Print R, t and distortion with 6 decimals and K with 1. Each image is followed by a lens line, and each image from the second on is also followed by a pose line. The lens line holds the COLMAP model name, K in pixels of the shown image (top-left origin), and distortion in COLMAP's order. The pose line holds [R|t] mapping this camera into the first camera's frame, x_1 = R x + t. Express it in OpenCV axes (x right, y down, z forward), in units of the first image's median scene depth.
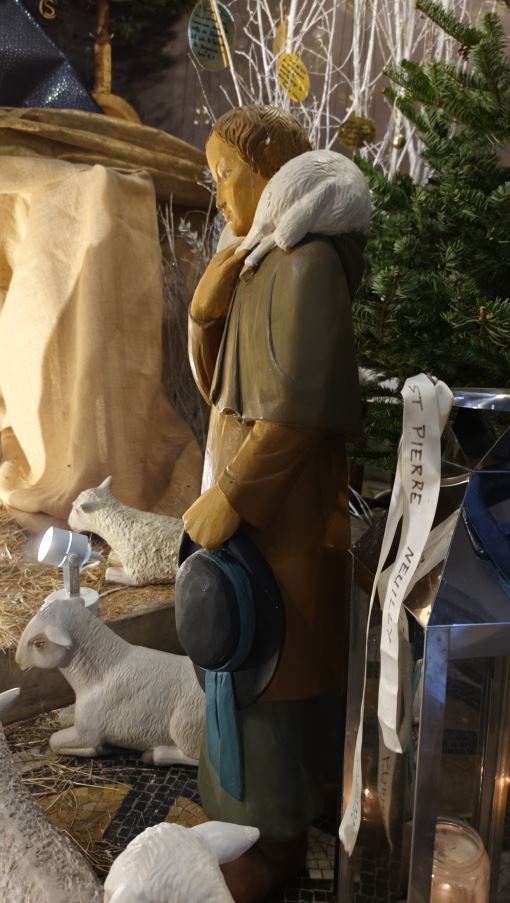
lens RADIAL K [[612.6, 0, 255.0], [0, 612.6, 451.5], [0, 0, 1]] dist [0.047830, -0.074152]
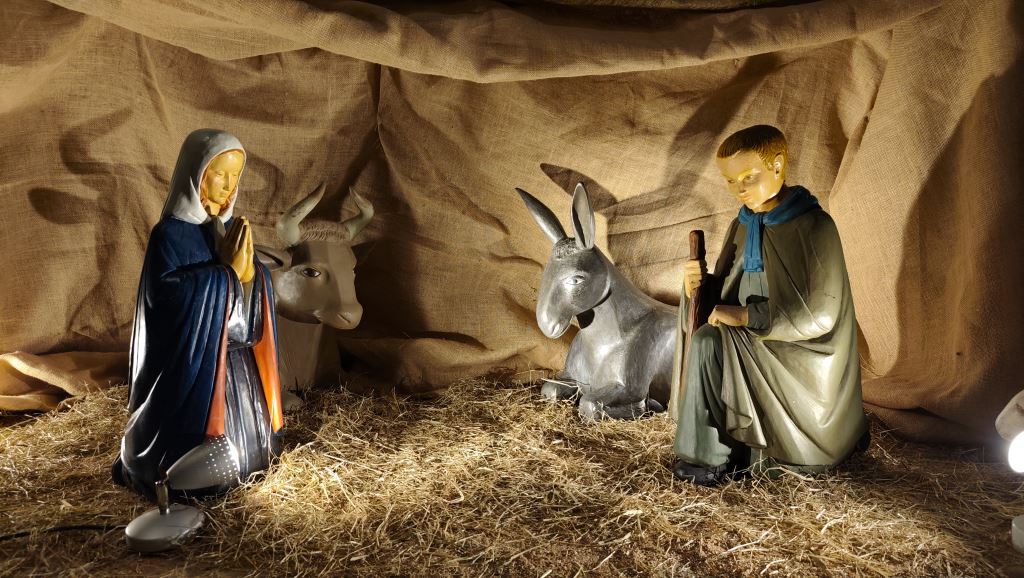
lens RADIAL K [[694.7, 0, 507.8], [0, 694.7, 285.2], [0, 0, 1]] dist [0.047830, -0.074152]
pose [[0.828511, 0.003888, -0.559959, -0.277164], [-0.053616, 0.995932, -0.072414, 0.031260], [0.557399, 0.090019, 0.825350, -0.061096]]
